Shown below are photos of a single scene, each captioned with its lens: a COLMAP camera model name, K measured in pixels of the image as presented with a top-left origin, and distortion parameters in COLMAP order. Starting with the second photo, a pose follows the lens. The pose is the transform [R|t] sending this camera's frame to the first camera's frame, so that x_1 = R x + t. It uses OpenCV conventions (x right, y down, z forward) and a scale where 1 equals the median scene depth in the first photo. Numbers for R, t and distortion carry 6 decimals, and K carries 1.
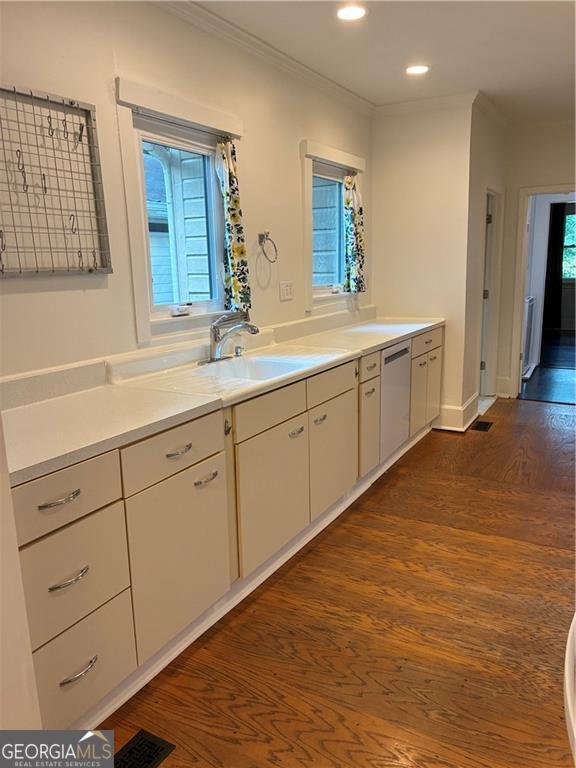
lens RADIAL K [[581.9, 0, 300.0], [0, 581.9, 383.3], [0, 0, 1]] dist [0.052197, -0.074152]
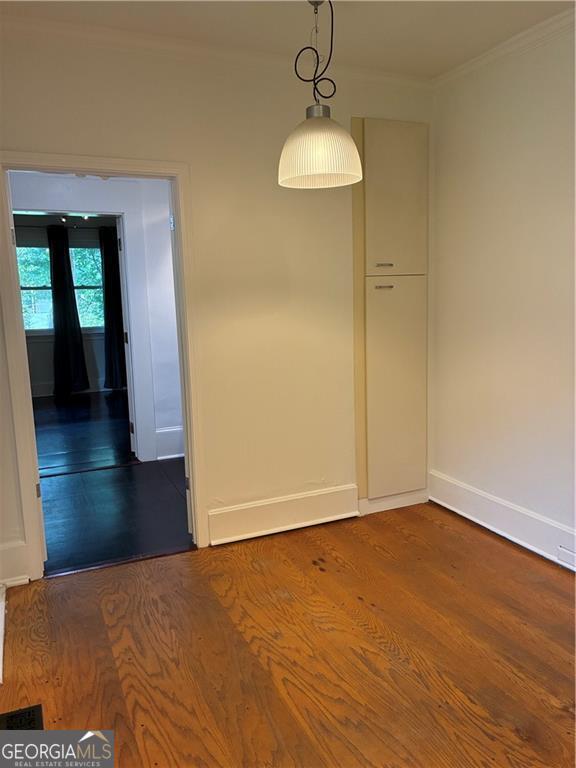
lens RADIAL K [[581.9, 0, 286.5], [0, 581.9, 380.2], [0, 0, 1]] dist [0.052197, -0.074152]
pose [[0.613670, -0.109798, 0.781891, 0.279146], [0.178328, 0.983970, -0.001787, -0.222923], [-0.769161, 0.140529, 0.623412, 1.134314]]
